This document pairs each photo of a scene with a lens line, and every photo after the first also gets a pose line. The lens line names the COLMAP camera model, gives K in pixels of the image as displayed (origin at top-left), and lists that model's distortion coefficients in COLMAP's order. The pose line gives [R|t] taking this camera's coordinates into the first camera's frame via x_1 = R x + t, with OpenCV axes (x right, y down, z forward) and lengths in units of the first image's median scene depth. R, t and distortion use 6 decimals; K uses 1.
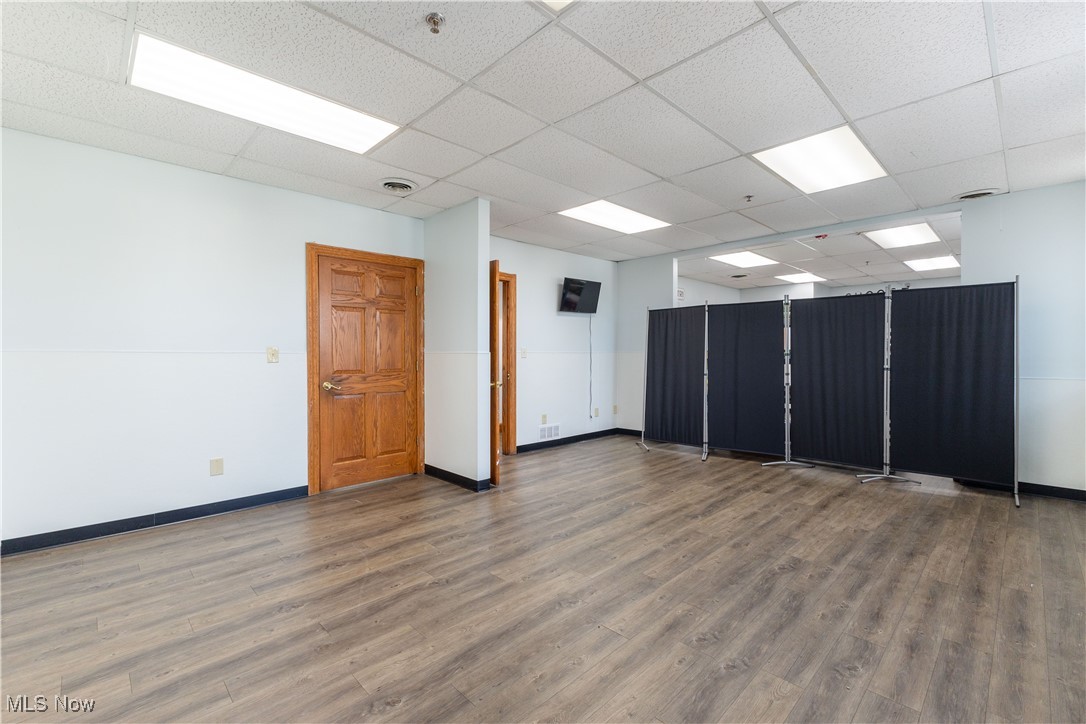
lens RADIAL K [[469.5, 0, 546.1], [0, 469.5, 362.0], [0, 0, 1]] dist [0.010667, -0.000575]
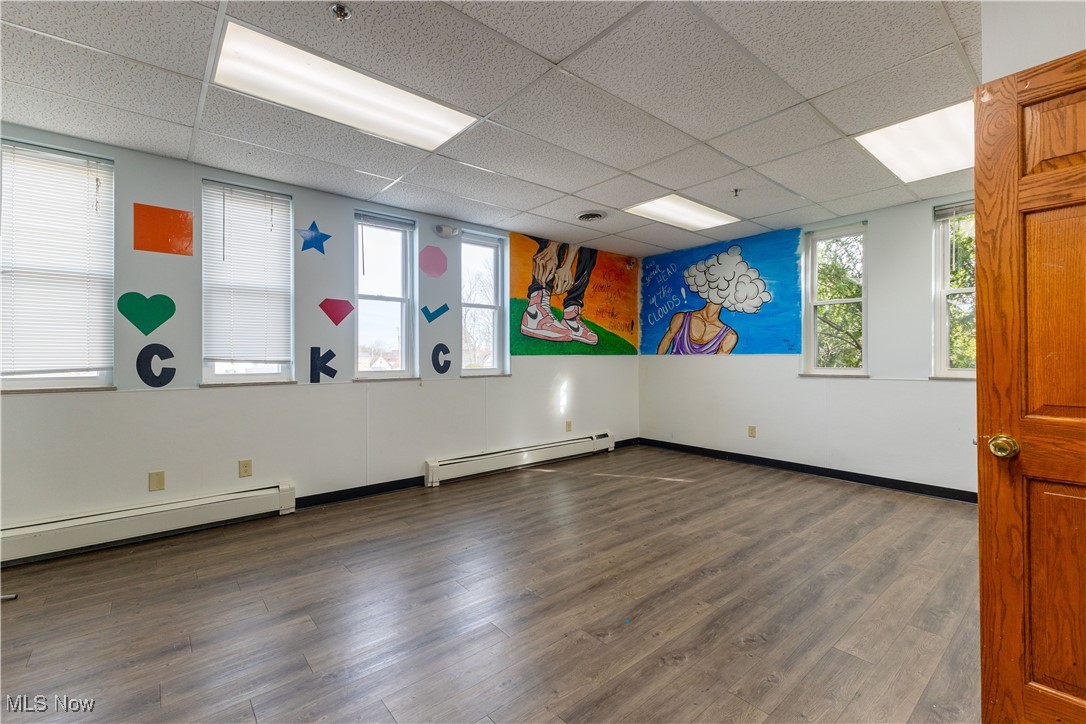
lens RADIAL K [[469.5, 0, 545.1], [0, 469.5, 358.0], [0, 0, 1]] dist [0.010667, -0.000575]
pose [[-0.997227, 0.008116, 0.073971, 0.295466], [0.009517, 0.999782, 0.018610, -0.038746], [-0.073803, 0.019263, -0.997087, 2.107046]]
